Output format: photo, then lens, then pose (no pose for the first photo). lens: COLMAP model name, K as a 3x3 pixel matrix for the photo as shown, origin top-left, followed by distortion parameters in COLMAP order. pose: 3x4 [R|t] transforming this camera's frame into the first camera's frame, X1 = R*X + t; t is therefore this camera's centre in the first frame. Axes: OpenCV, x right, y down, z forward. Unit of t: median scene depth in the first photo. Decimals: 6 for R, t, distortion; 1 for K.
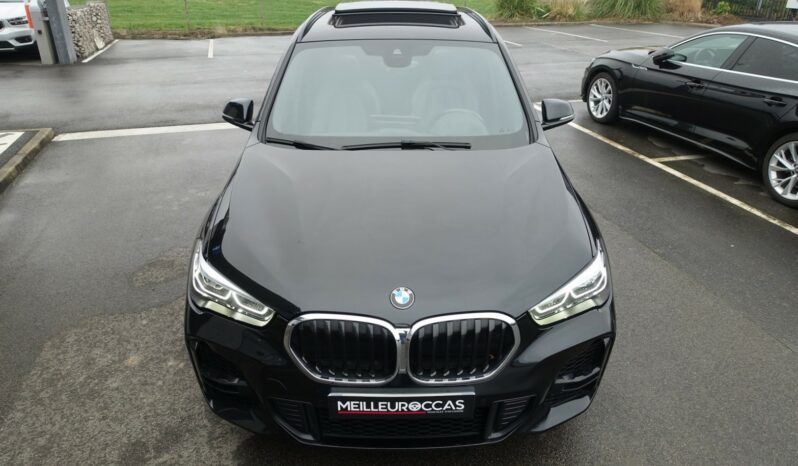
lens RADIAL K [[563.5, 0, 399.0], [0, 563.5, 233.0], [0, 0, 1]] dist [-0.001198, 0.000906]
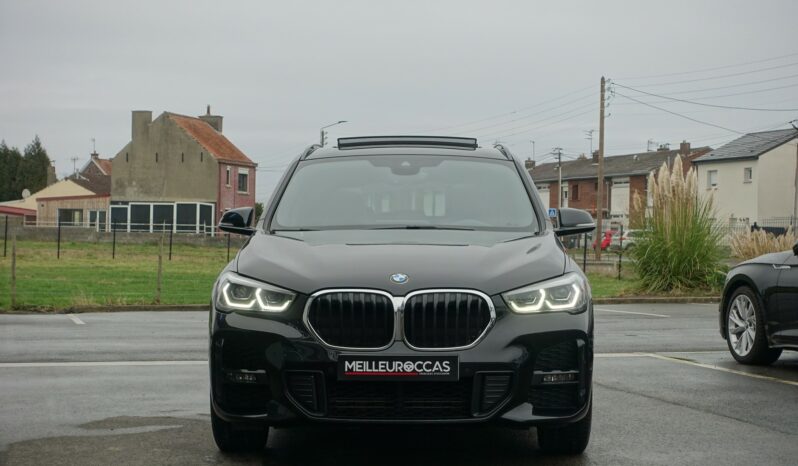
lens RADIAL K [[1517.3, 0, 399.0], [0, 1517.3, 233.0], [0, 0, 1]] dist [-0.034671, -0.059692]
pose [[0.999423, -0.002282, -0.033894, 0.116863], [-0.012775, 0.899250, -0.437249, 1.457706], [0.031478, 0.437429, 0.898702, -2.031168]]
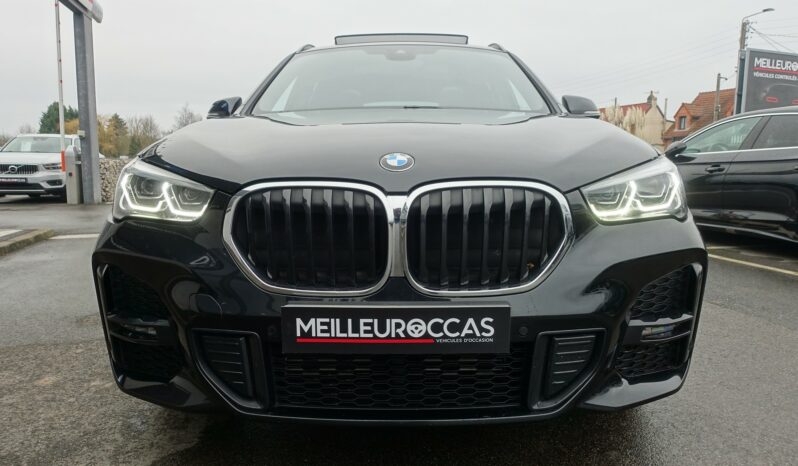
lens RADIAL K [[549.6, 0, 399.0], [0, 549.6, 233.0], [0, 0, 1]] dist [-0.003068, 0.000004]
pose [[0.999713, -0.003547, -0.023692, 0.023147], [-0.004275, 0.946692, -0.322111, 0.401426], [0.023572, 0.322120, 0.946405, 0.372557]]
